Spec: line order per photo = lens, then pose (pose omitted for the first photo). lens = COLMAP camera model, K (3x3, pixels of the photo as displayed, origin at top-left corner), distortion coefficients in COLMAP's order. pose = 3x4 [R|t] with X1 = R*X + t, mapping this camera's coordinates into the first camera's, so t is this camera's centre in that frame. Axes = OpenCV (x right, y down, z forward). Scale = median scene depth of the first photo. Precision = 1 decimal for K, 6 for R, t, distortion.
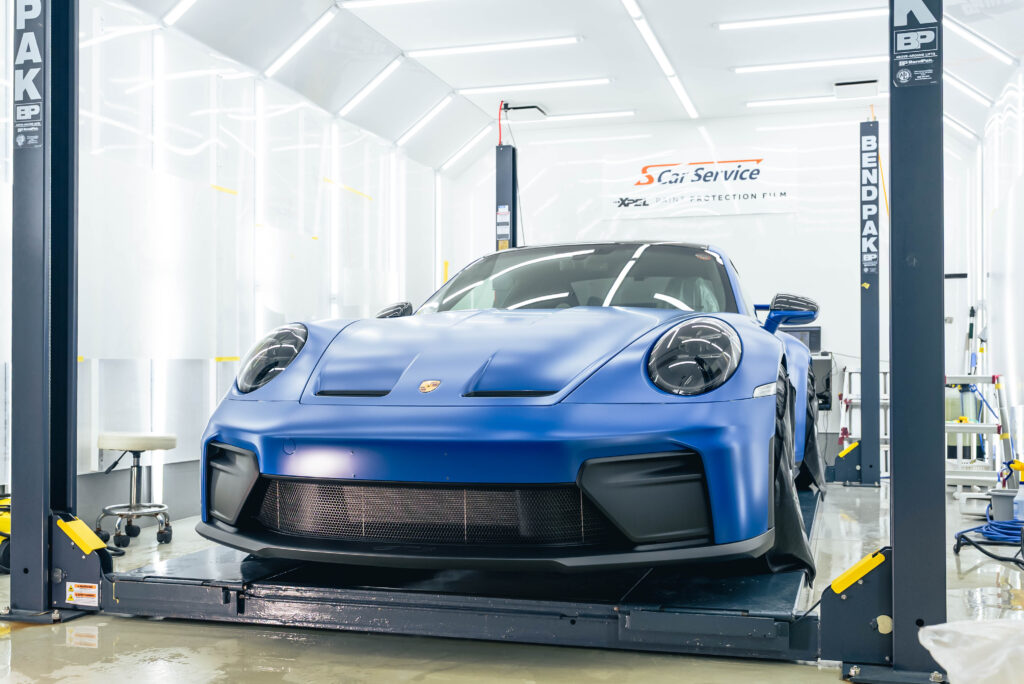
lens RADIAL K [[1189.4, 0, 516.4], [0, 1189.4, 344.5], [0, 0, 1]] dist [0.027412, 0.000000]
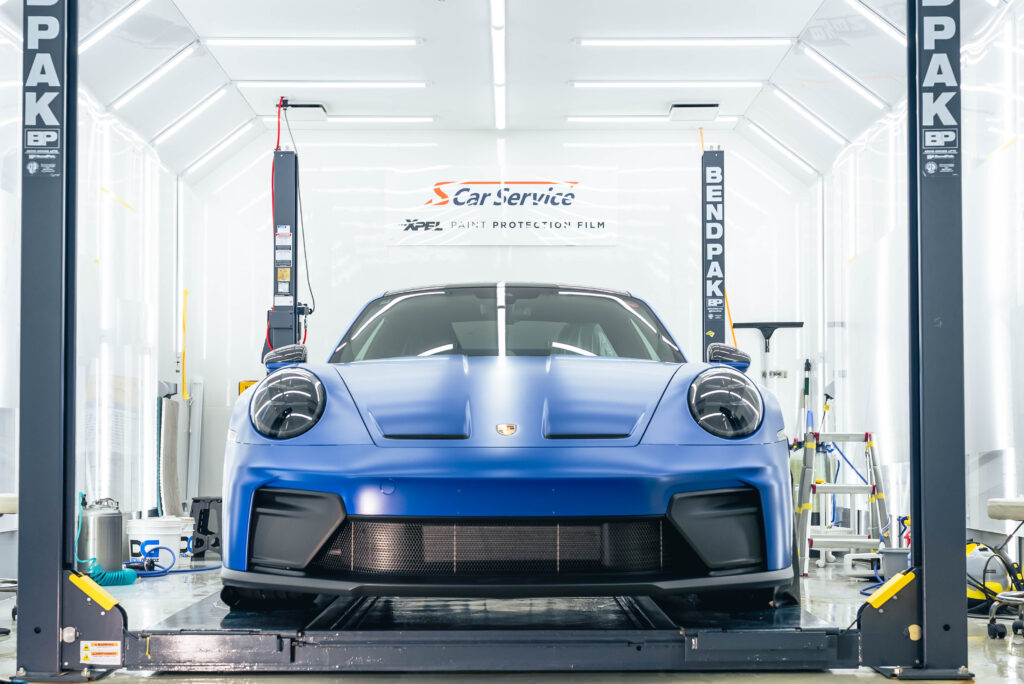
lens RADIAL K [[1860.1, 0, 509.4], [0, 1860.1, 342.7], [0, 0, 1]] dist [0.065579, 0.000000]
pose [[0.950100, 0.018365, 0.311404, -0.308037], [-0.007400, 0.999312, -0.036355, 0.009614], [-0.311858, 0.032236, 0.949582, -0.298177]]
